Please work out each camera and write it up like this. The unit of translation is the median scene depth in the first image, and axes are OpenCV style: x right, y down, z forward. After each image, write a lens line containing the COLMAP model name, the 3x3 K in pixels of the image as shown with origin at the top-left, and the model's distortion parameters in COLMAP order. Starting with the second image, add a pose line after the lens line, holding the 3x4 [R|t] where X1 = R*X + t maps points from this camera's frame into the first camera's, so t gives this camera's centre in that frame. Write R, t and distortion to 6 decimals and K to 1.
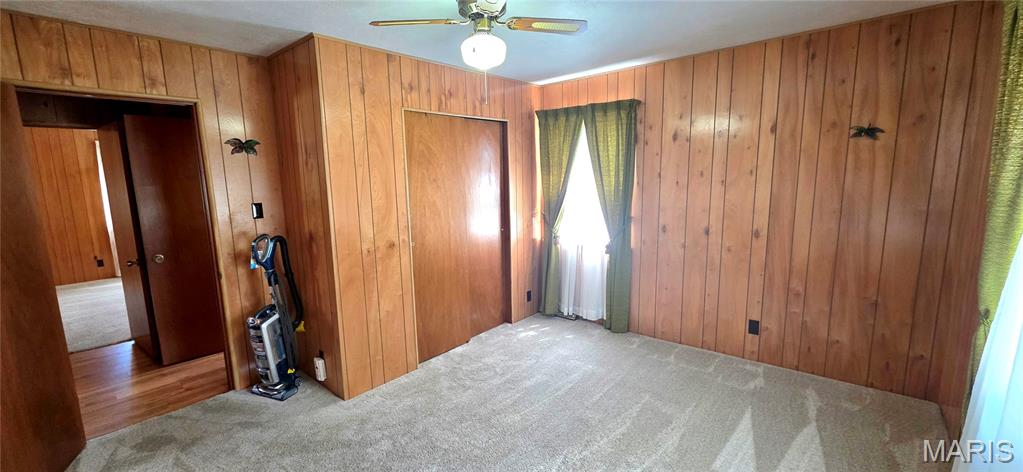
lens RADIAL K [[409.2, 0, 513.9], [0, 409.2, 238.9], [0, 0, 1]] dist [0.001287, -0.000551]
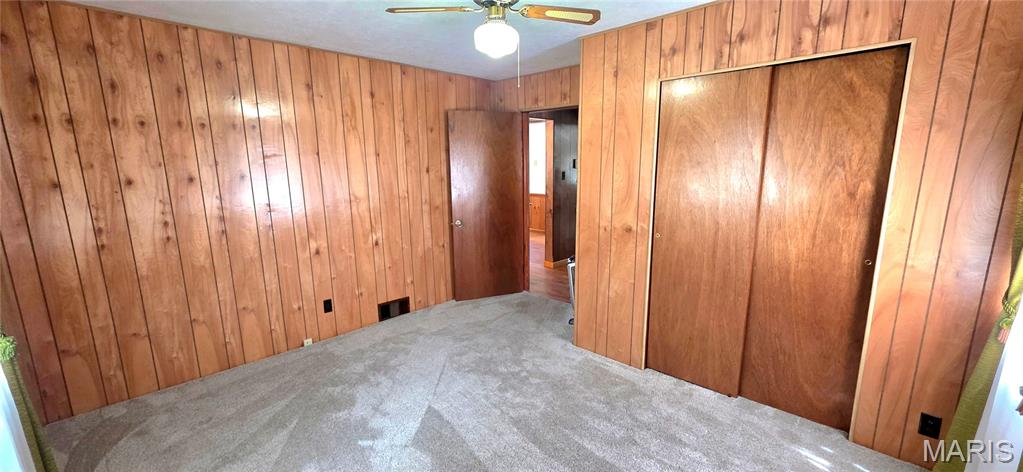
lens RADIAL K [[409.2, 0, 507.9], [0, 409.2, 237.6], [0, 0, 1]] dist [0.001287, -0.000551]
pose [[-0.063947, 0.209125, -0.975796, 0.620794], [-0.140669, 0.966146, 0.216275, -0.125824], [0.987989, 0.151095, -0.032365, 0.698254]]
